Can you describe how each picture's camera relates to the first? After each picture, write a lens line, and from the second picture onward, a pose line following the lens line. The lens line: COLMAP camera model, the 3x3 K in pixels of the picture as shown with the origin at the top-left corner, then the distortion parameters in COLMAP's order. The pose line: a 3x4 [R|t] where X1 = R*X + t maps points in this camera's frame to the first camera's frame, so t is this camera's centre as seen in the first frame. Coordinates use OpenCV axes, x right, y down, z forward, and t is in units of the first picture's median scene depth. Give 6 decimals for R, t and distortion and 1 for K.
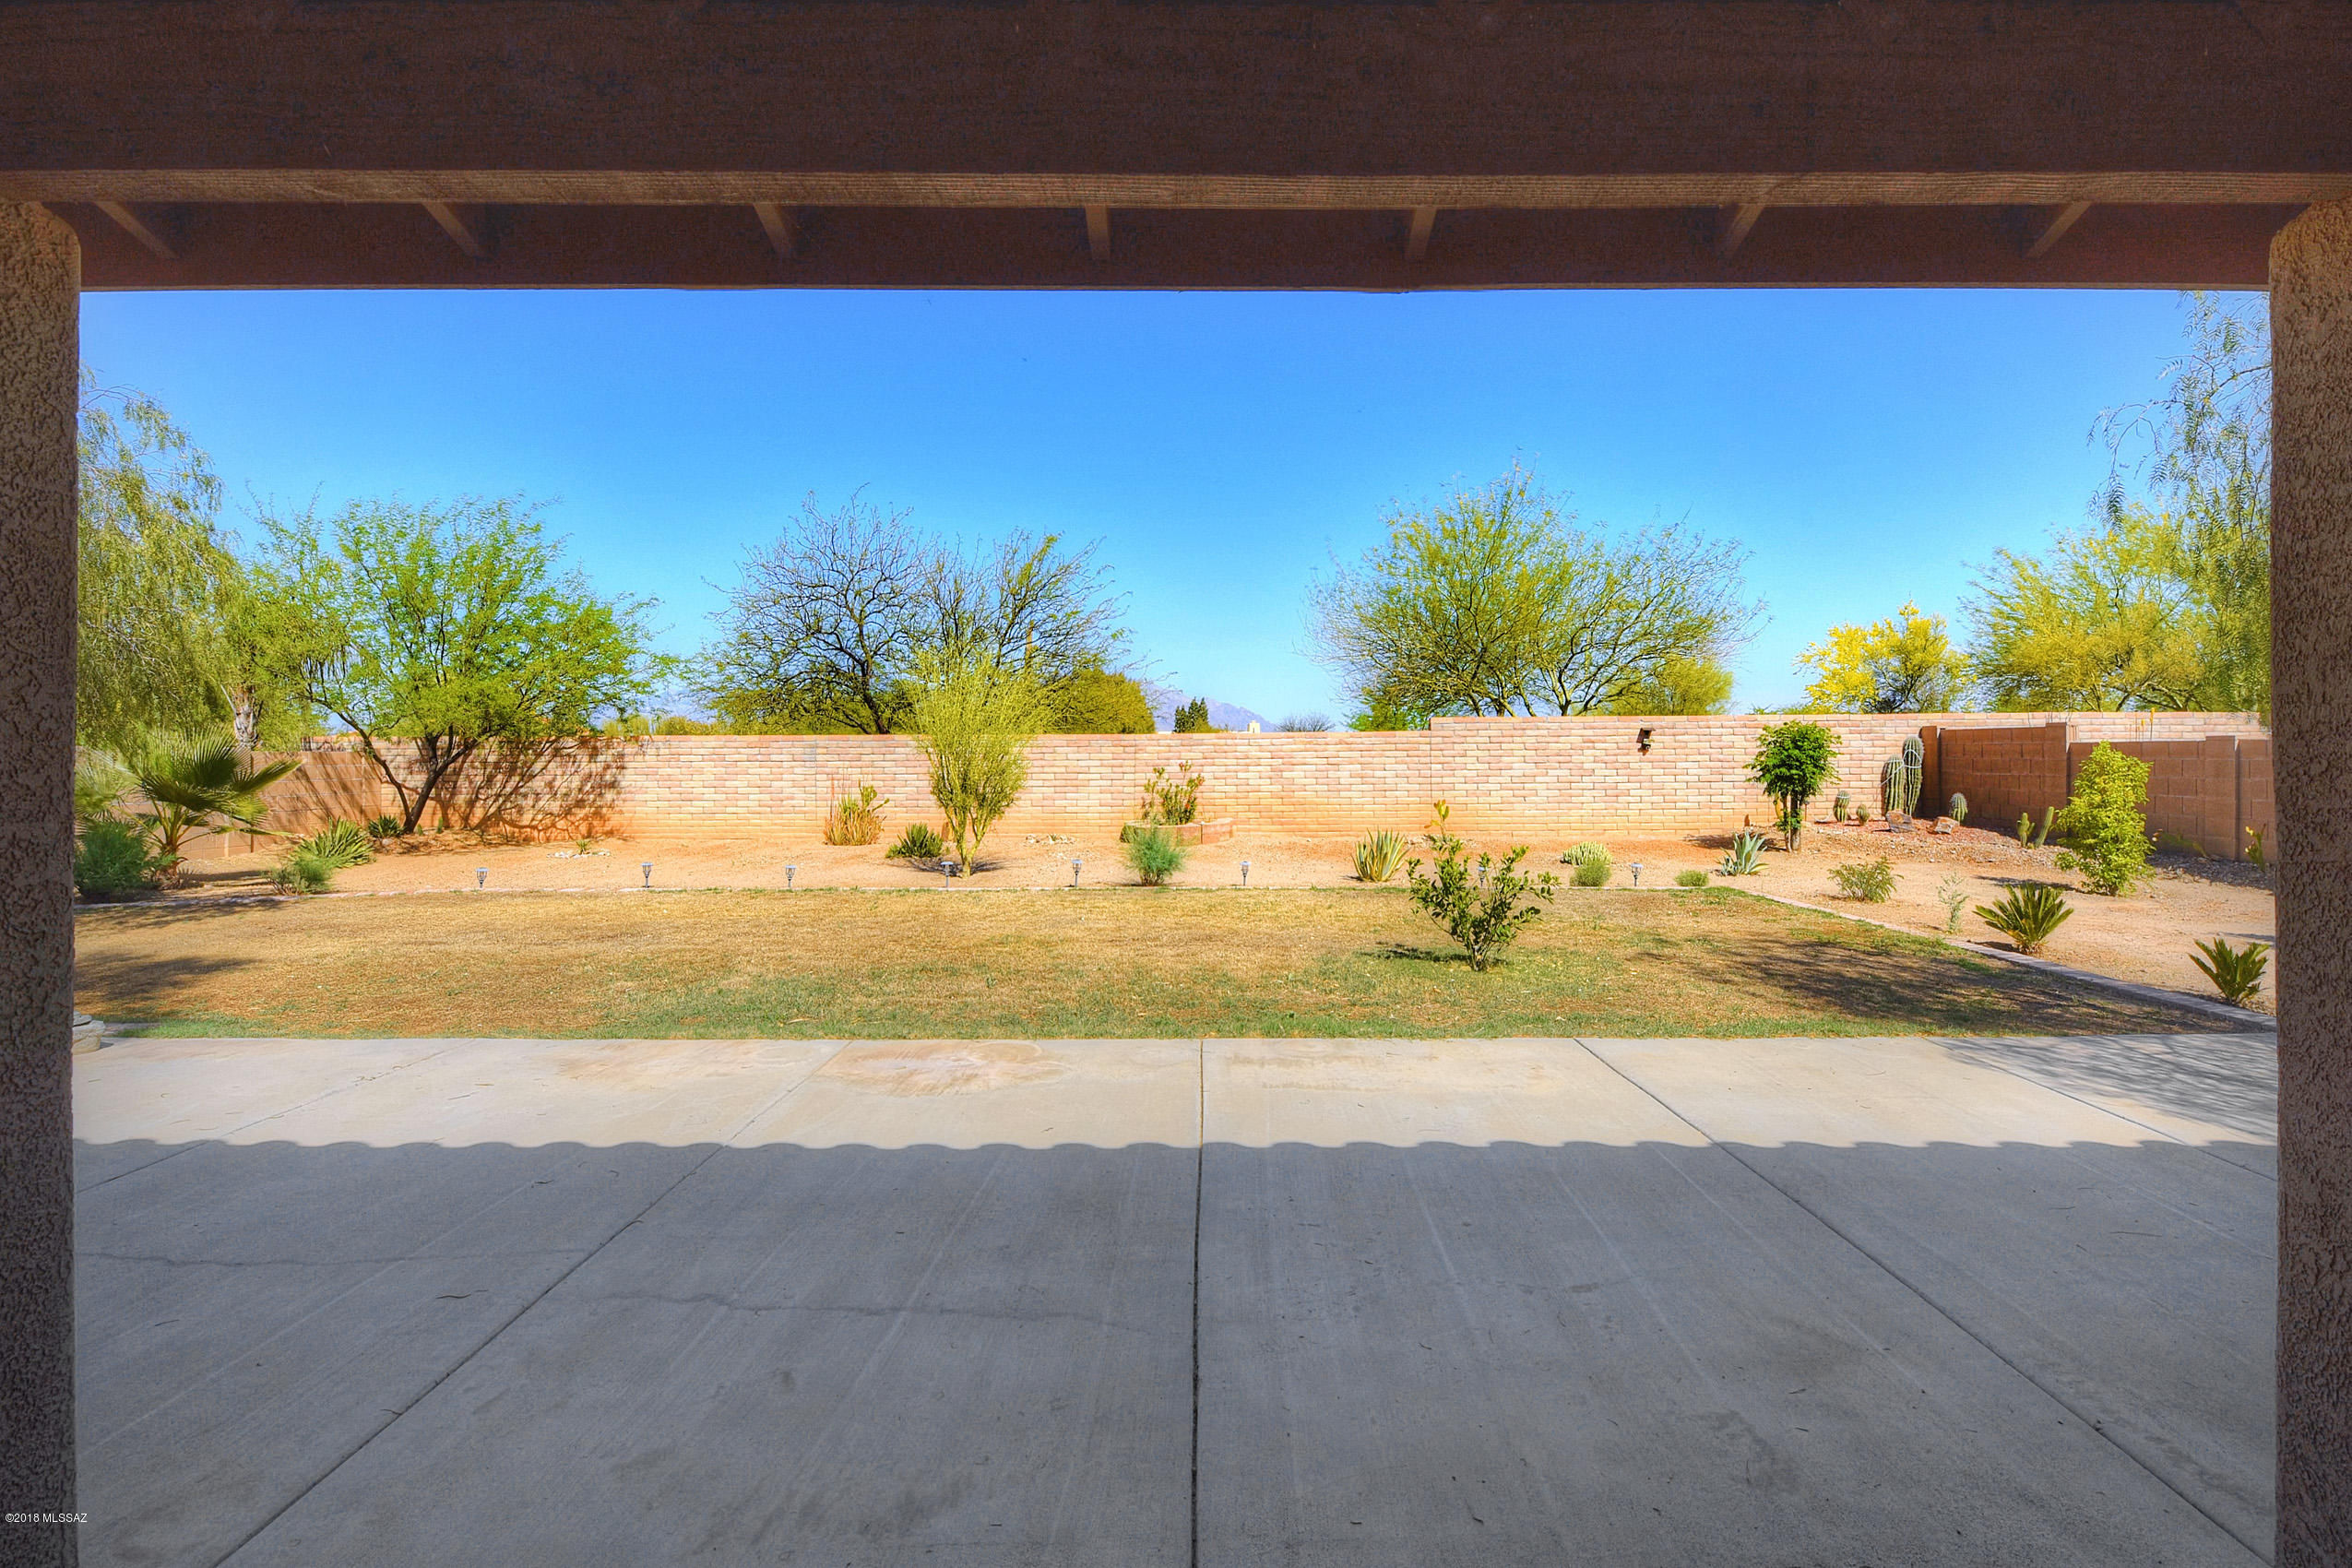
lens RADIAL K [[1074.0, 0, 1178.2], [0, 1074.0, 773.6], [0, 0, 1]] dist [-0.002842, -0.000657]
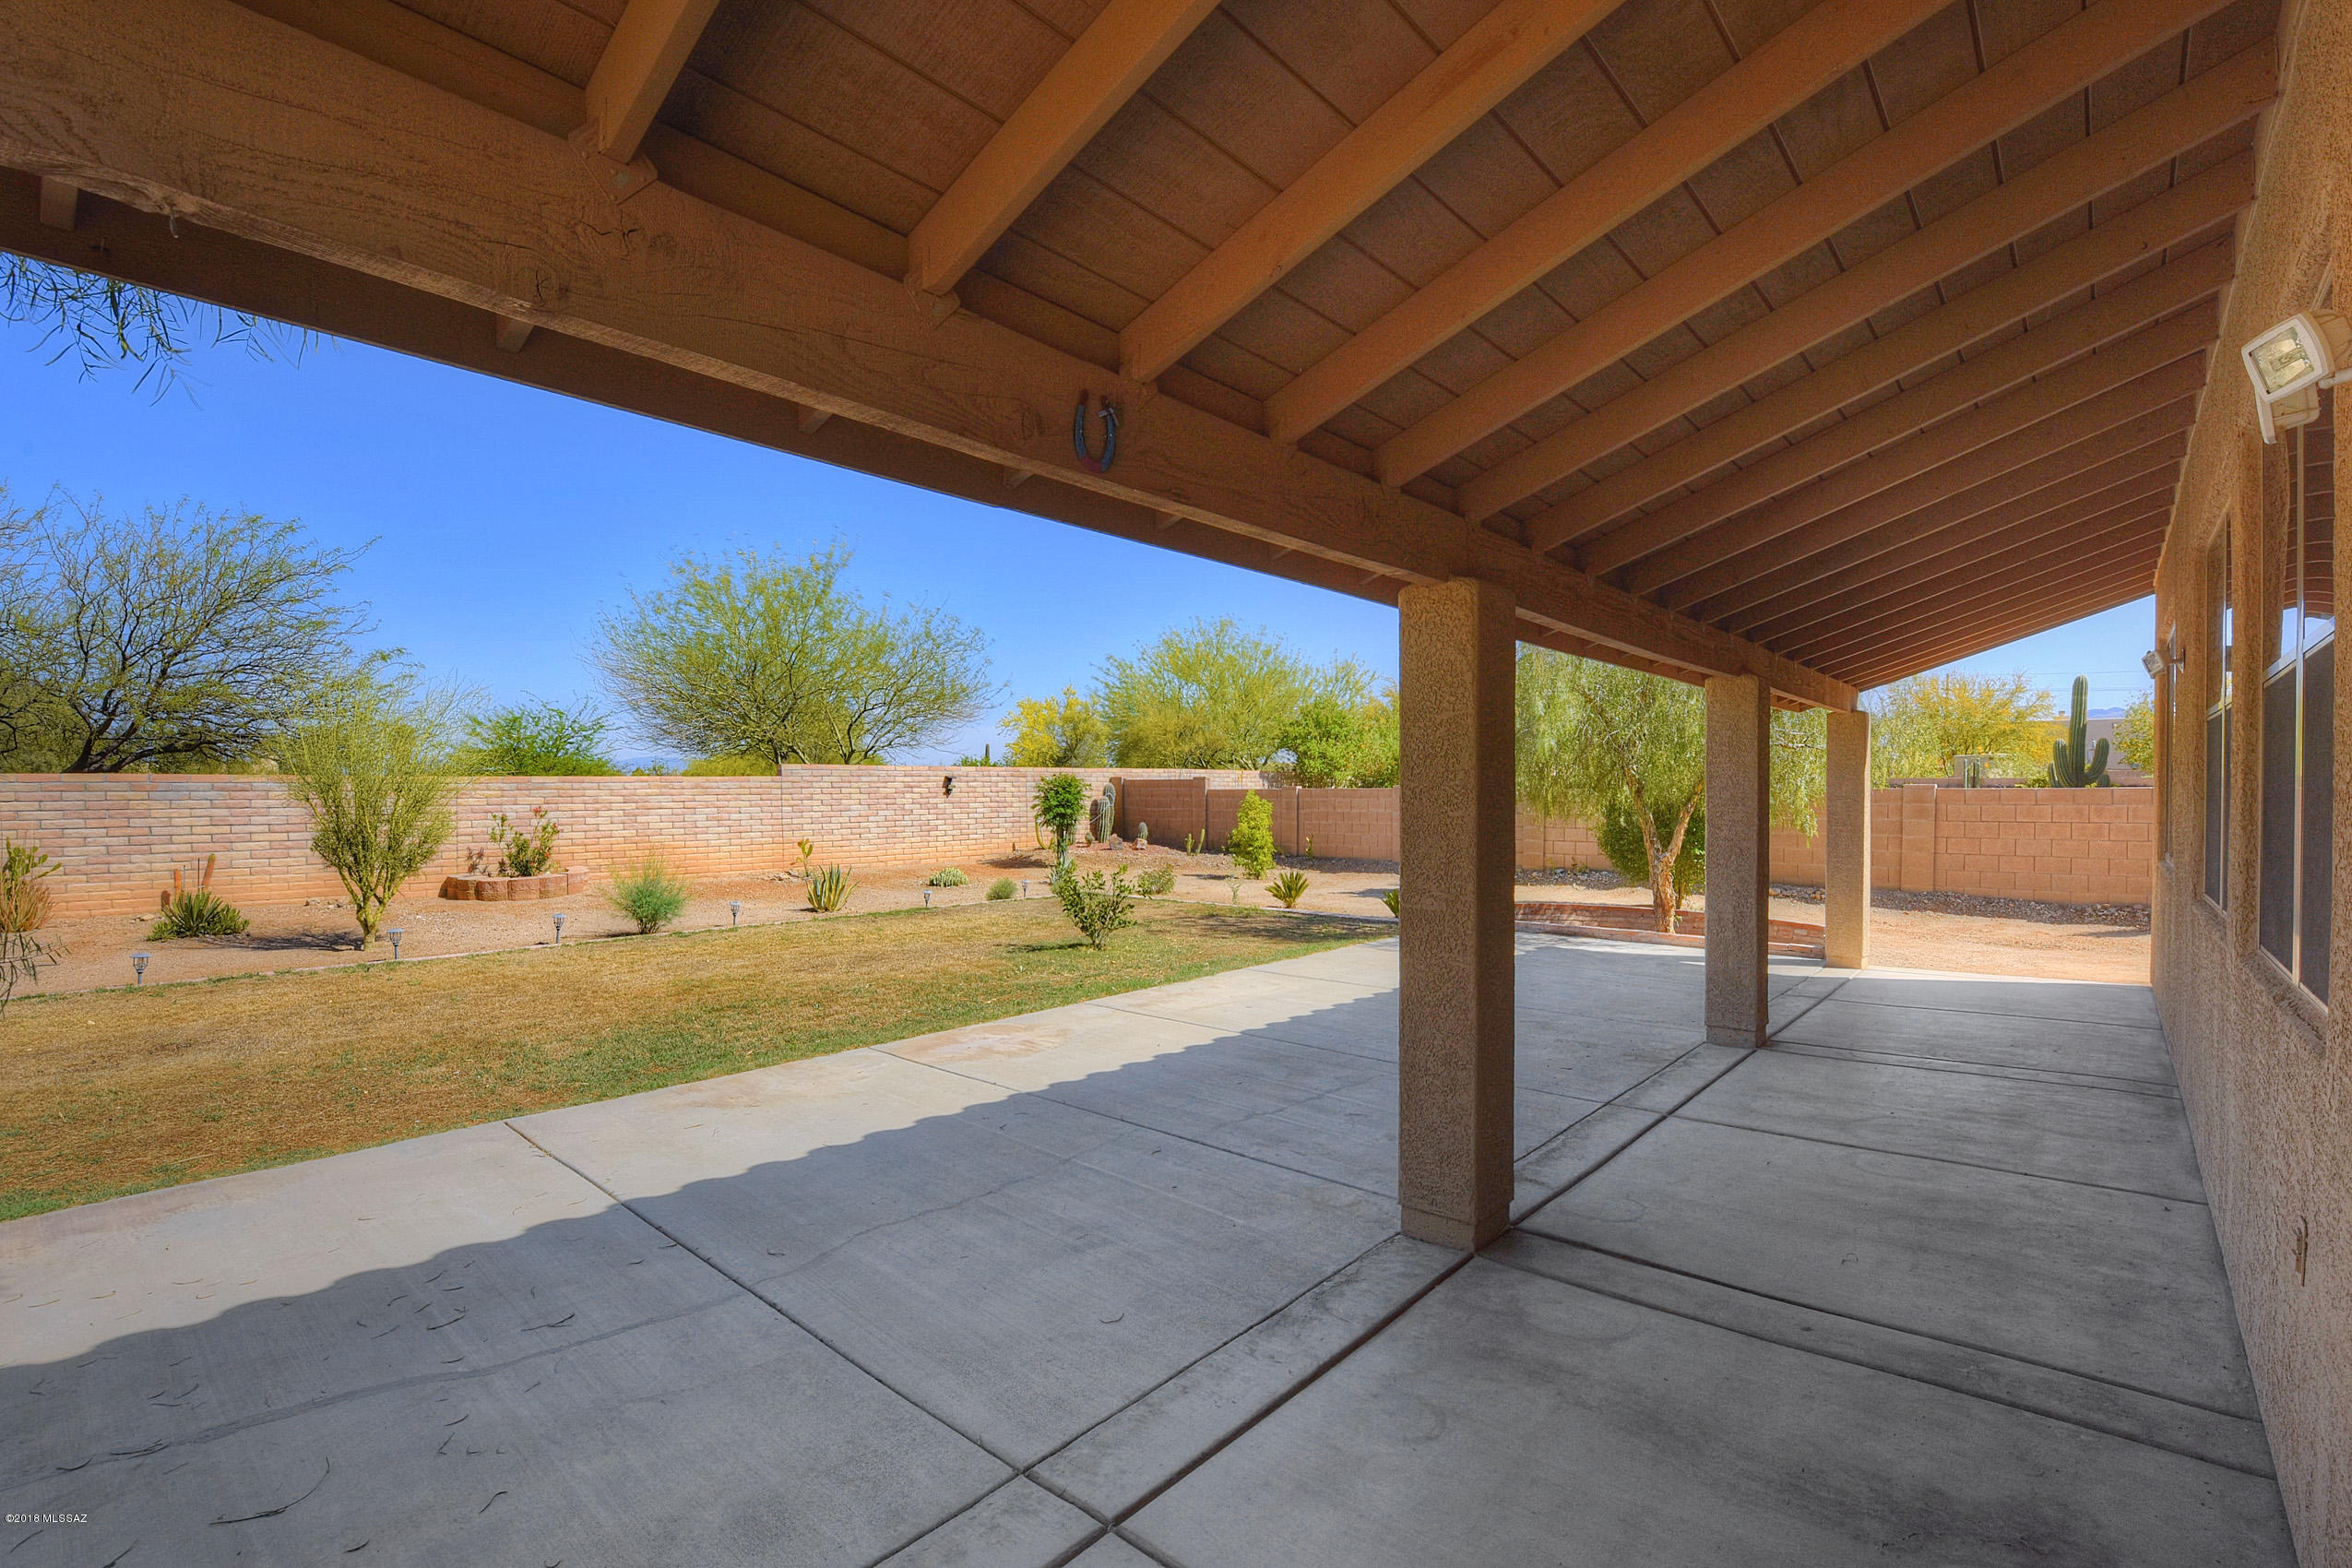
lens RADIAL K [[1074.0, 0, 1178.2], [0, 1074.0, 773.6], [0, 0, 1]] dist [-0.002842, -0.000657]
pose [[0.652038, 0.012725, 0.758080, -0.419505], [0.013823, 0.999493, -0.028667, -0.007011], [-0.758061, 0.029171, 0.651531, -0.019940]]
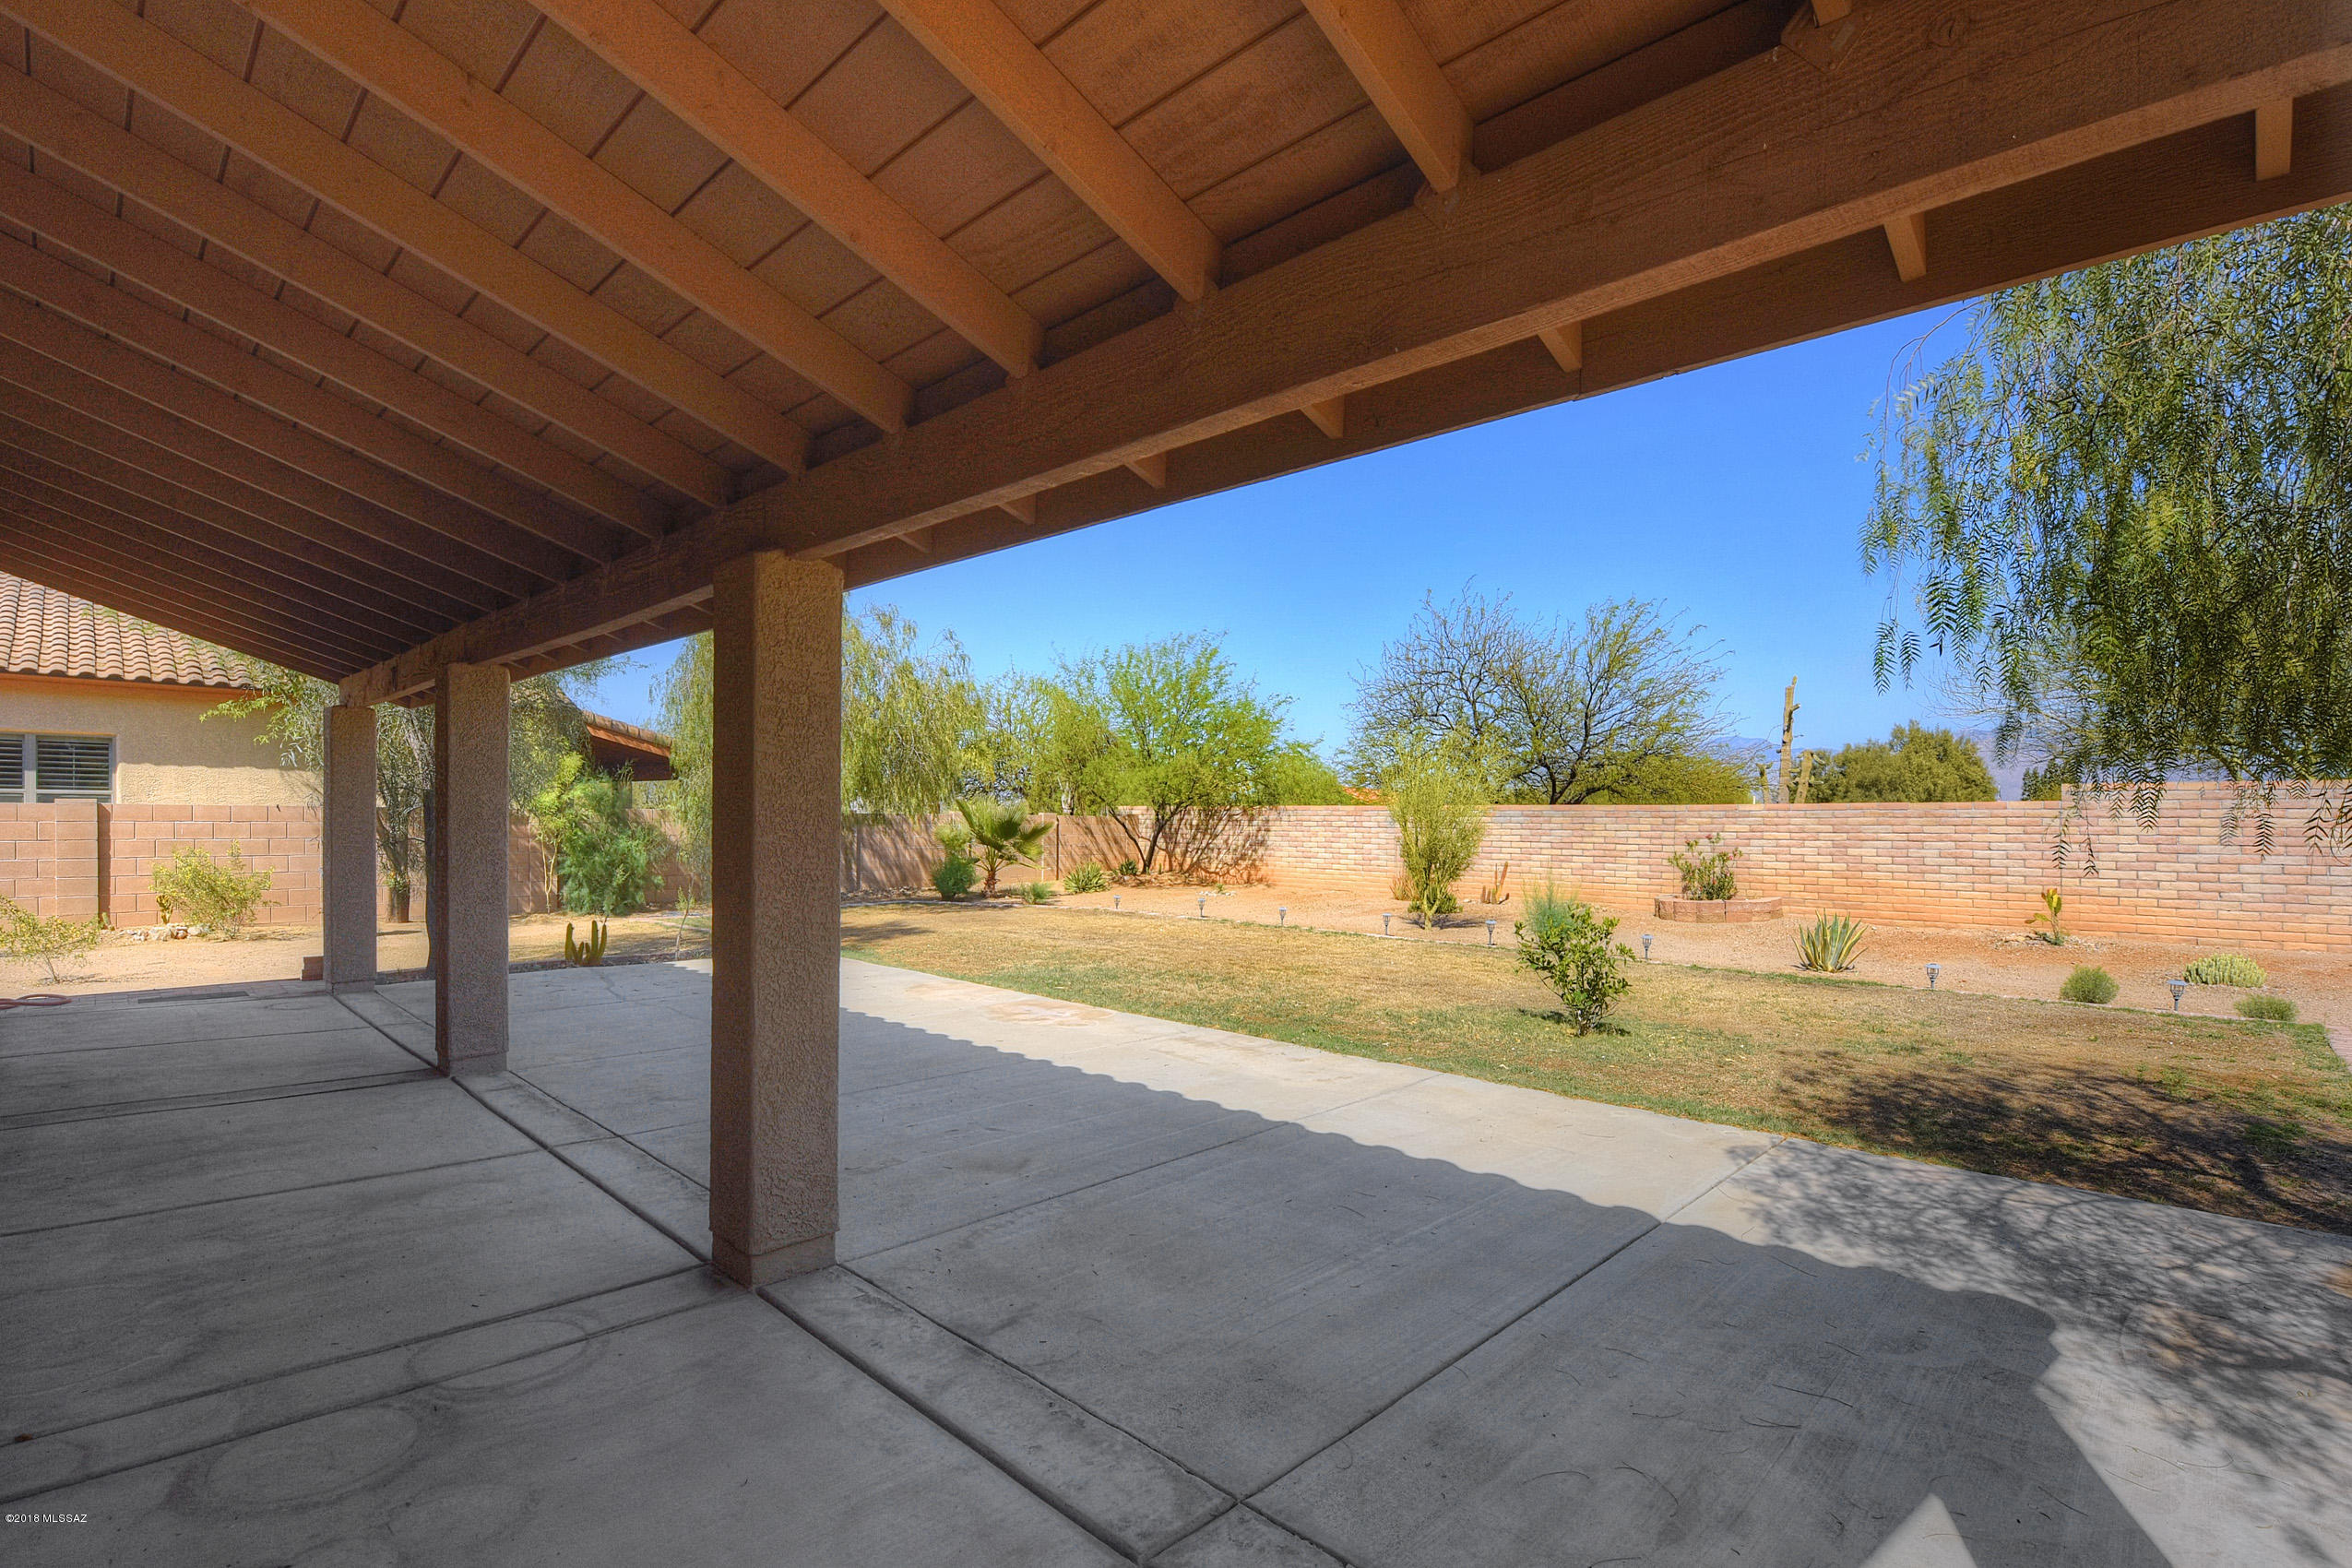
lens RADIAL K [[1074.0, 0, 1178.2], [0, 1074.0, 773.6], [0, 0, 1]] dist [-0.002842, -0.000657]
pose [[0.719898, -0.019175, -0.693815, 0.403403], [-0.025706, 0.998196, -0.054259, -0.000777], [0.693604, 0.056896, 0.718106, -0.013160]]
